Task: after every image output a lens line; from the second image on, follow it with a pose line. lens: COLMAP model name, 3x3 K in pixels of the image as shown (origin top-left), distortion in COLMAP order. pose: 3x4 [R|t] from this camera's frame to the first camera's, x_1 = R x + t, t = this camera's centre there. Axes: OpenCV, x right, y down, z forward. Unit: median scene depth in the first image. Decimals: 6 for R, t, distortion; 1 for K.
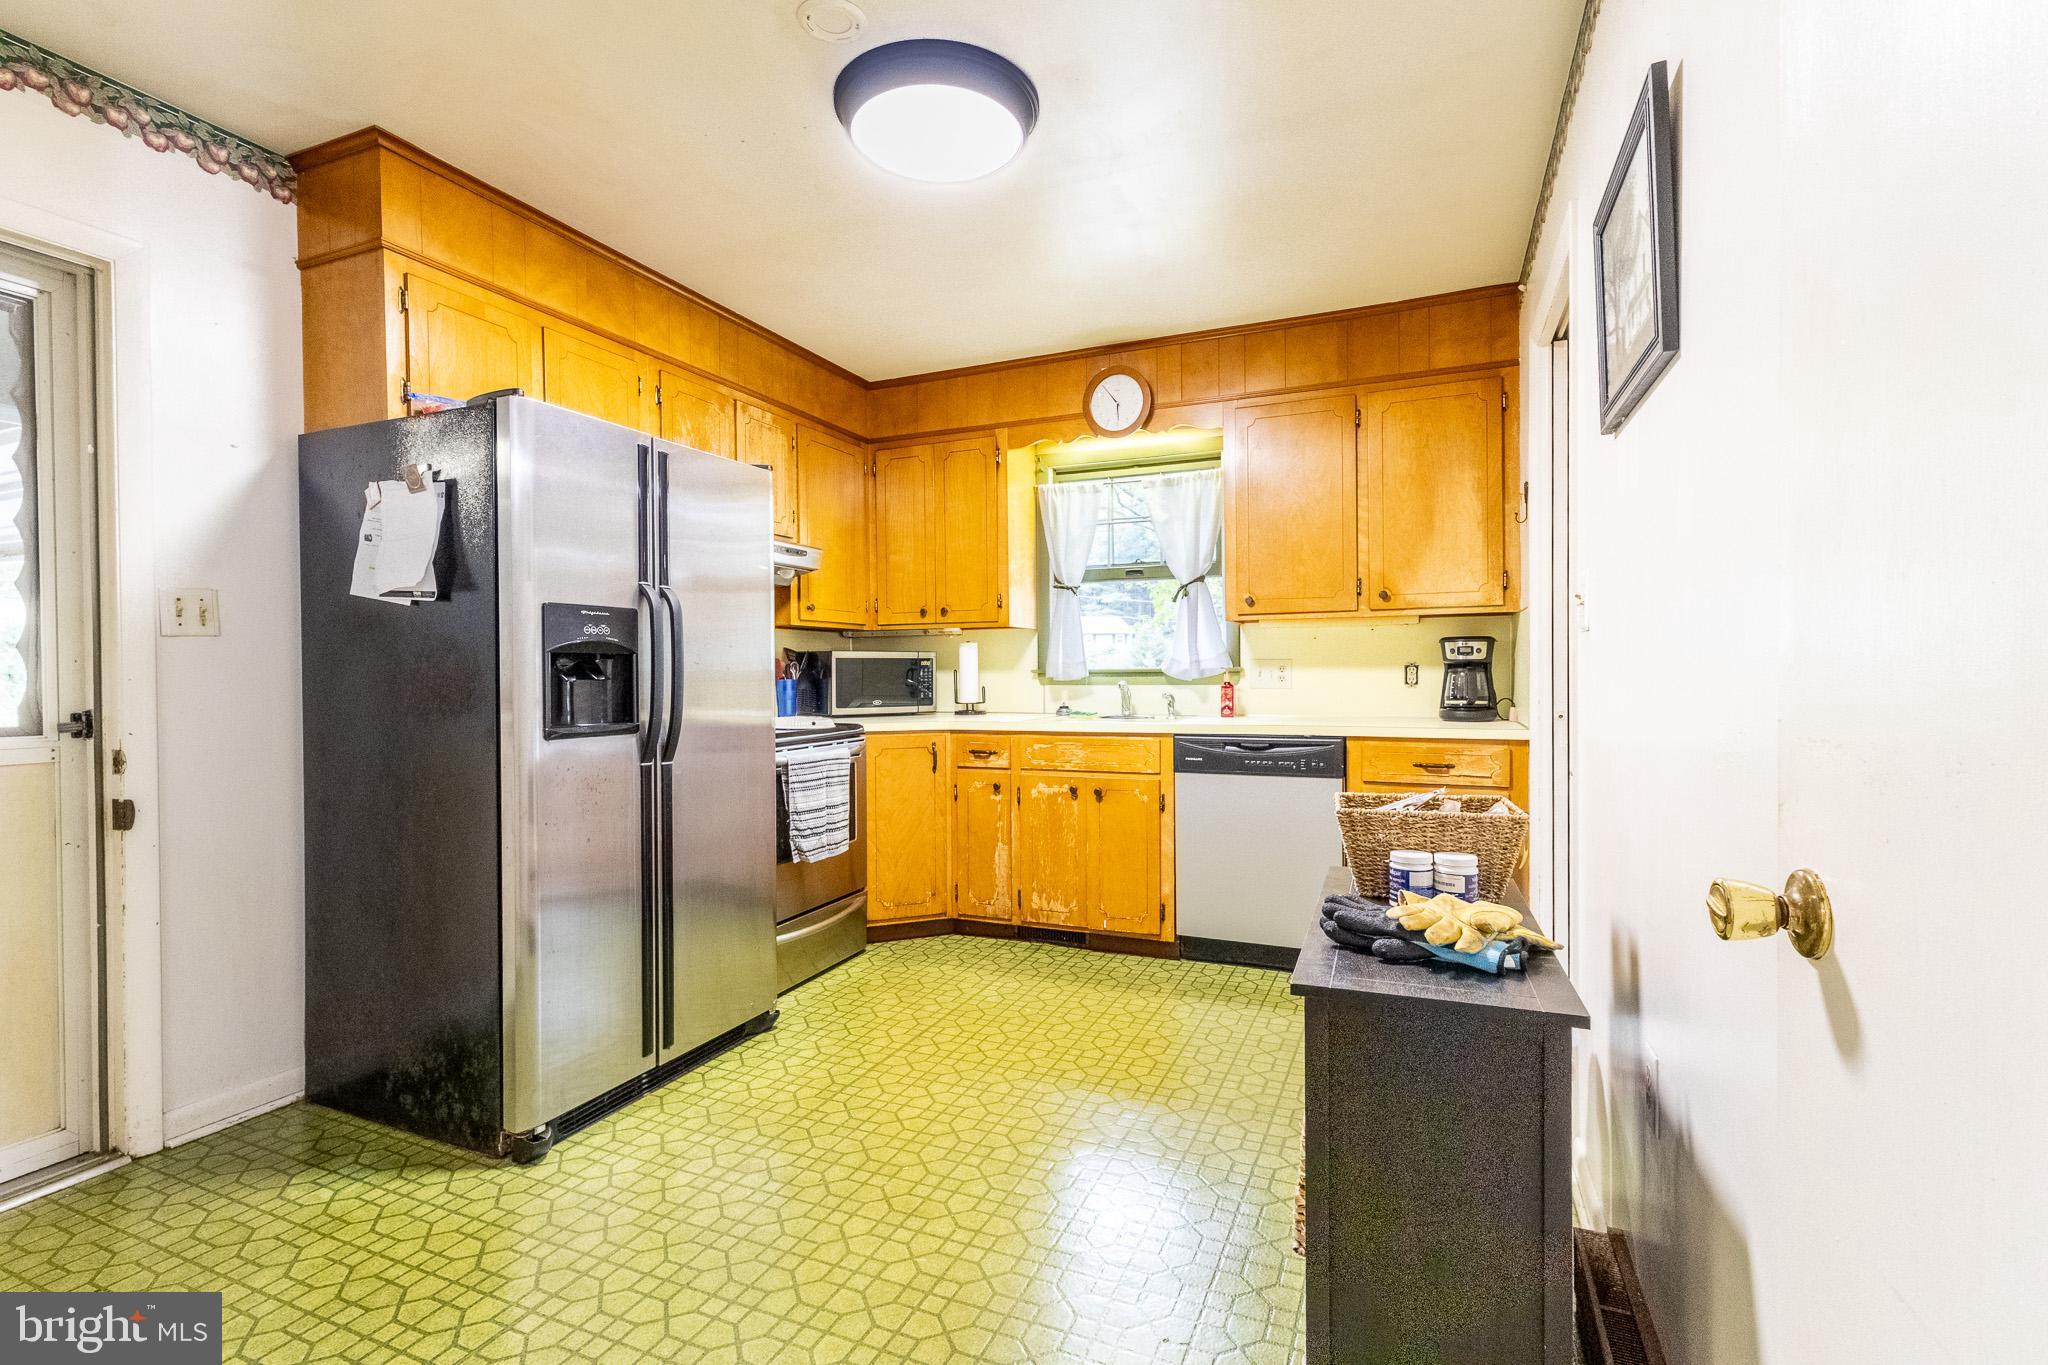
lens RADIAL K [[951.9, 0, 1015.0], [0, 951.9, 681.7], [0, 0, 1]] dist [0.002535, 0.005054]
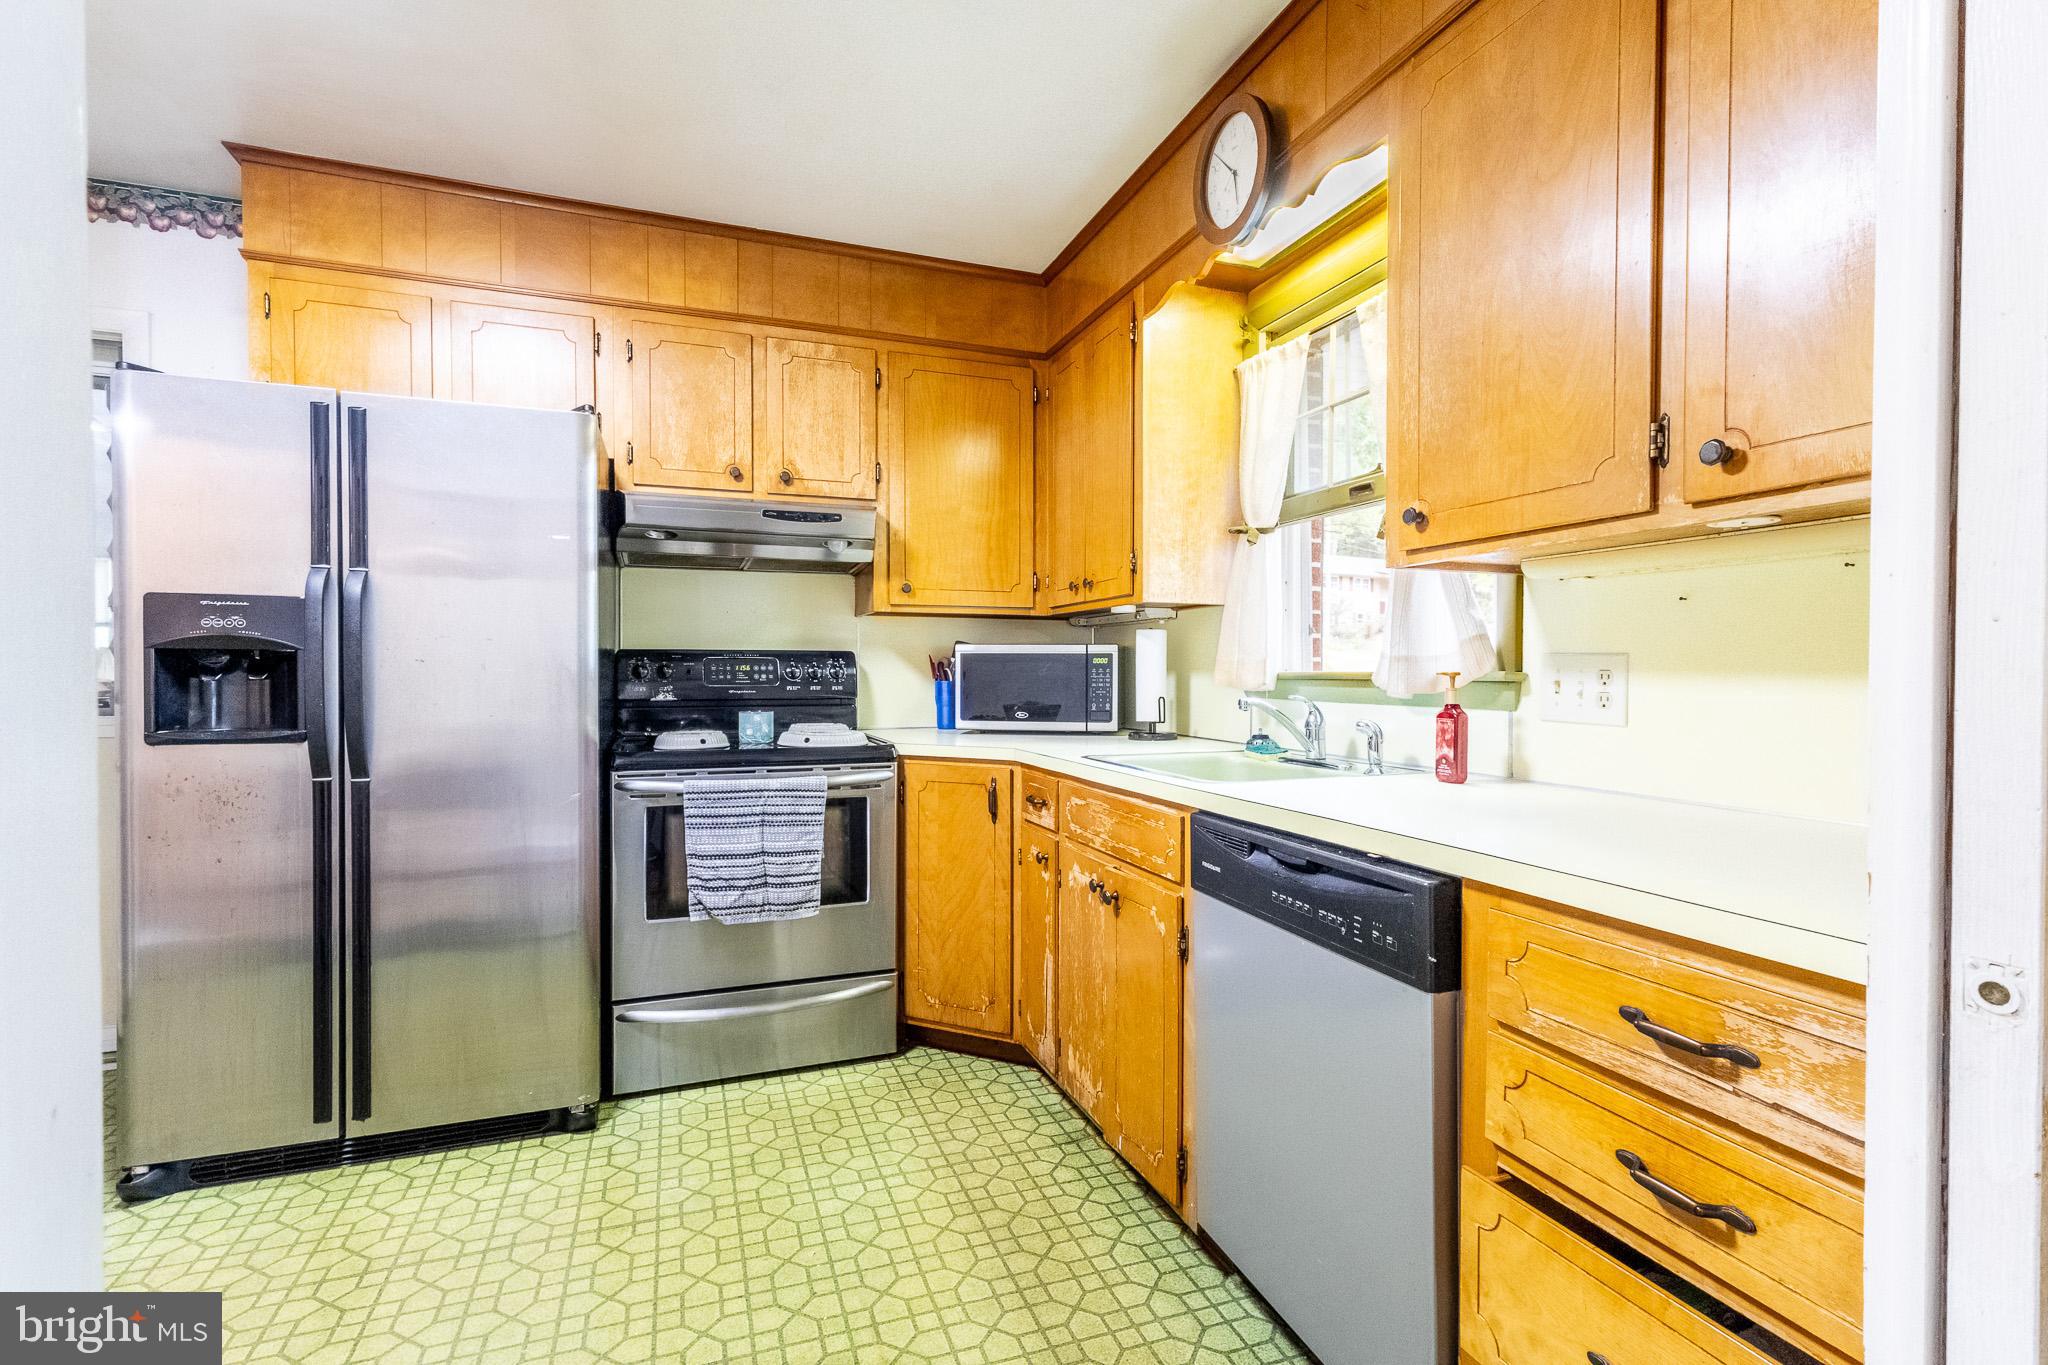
lens RADIAL K [[951.9, 0, 1011.0], [0, 951.9, 682.1], [0, 0, 1]] dist [0.002535, 0.005054]
pose [[0.690051, 0.018883, -0.723514, 0.453079], [-0.016102, 0.999813, 0.010737, -0.013197], [0.723581, 0.004241, 0.690226, 0.598265]]
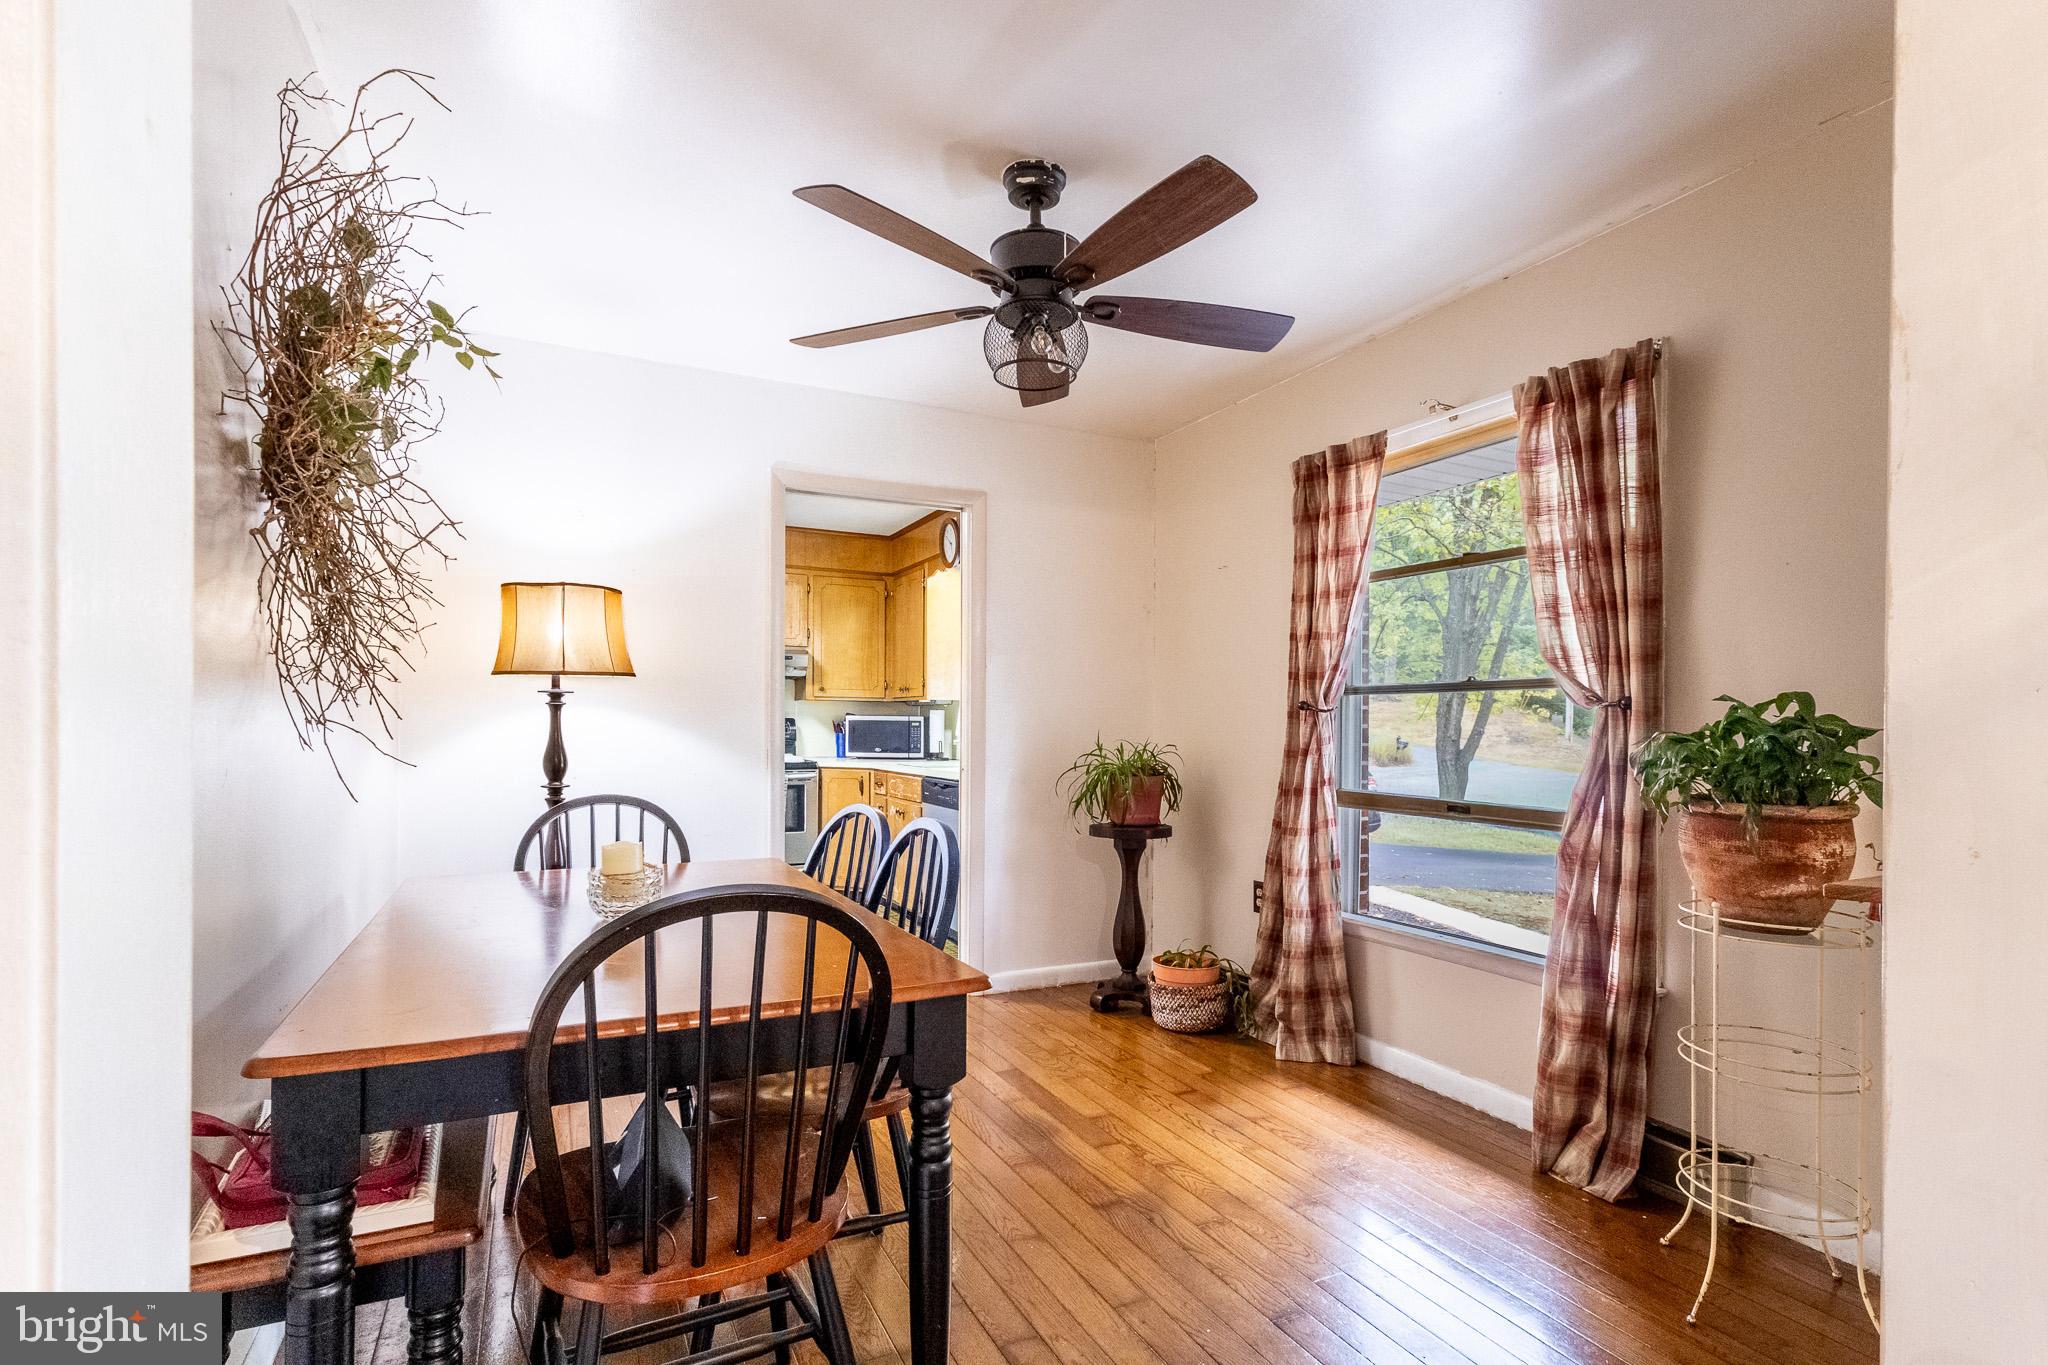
lens RADIAL K [[951.9, 0, 1039.8], [0, 951.9, 730.4], [0, 0, 1]] dist [0.002535, 0.005054]
pose [[0.779311, 0.017662, -0.626389, 1.212974], [-0.019537, 0.999802, 0.003885, -0.023871], [0.626333, 0.009210, 0.779501, -0.020754]]
